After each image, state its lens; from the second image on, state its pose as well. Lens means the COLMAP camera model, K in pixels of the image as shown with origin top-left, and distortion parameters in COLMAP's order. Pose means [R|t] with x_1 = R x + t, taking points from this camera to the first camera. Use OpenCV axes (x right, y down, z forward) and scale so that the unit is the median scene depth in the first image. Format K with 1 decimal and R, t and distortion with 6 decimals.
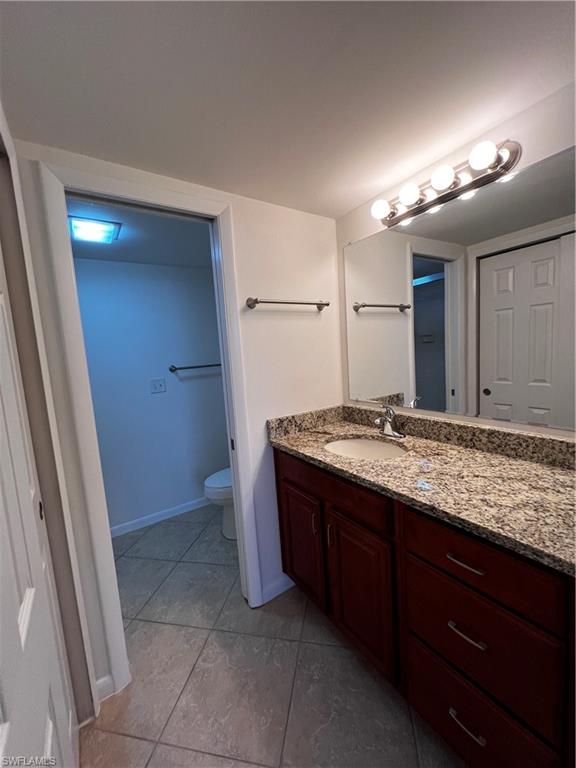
lens RADIAL K [[309.3, 0, 292.6], [0, 309.3, 385.2], [0, 0, 1]] dist [-0.002816, 0.000949]
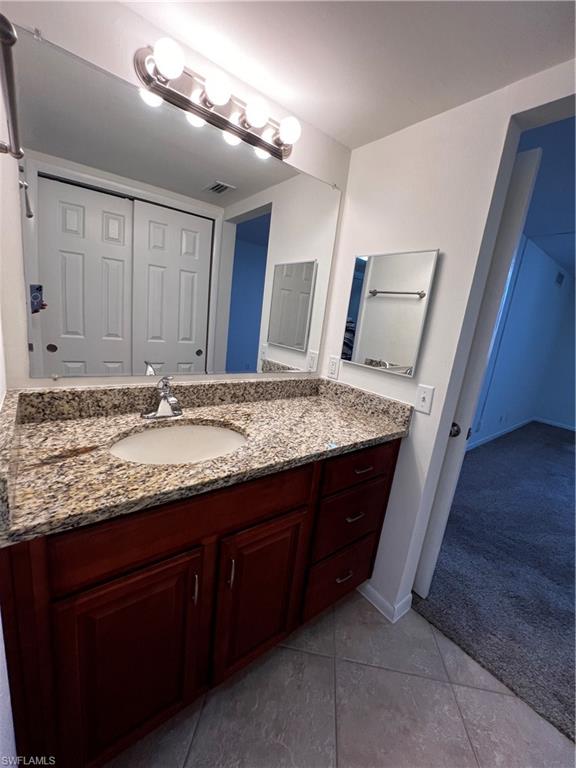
lens RADIAL K [[309.0, 0, 286.2], [0, 309.0, 381.9], [0, 0, 1]] dist [-0.001703, 0.000625]
pose [[-0.072029, -0.156198, 0.985096, -0.507914], [0.003244, 0.987619, 0.156835, -0.038093], [-0.997397, 0.014492, -0.070630, 0.946496]]
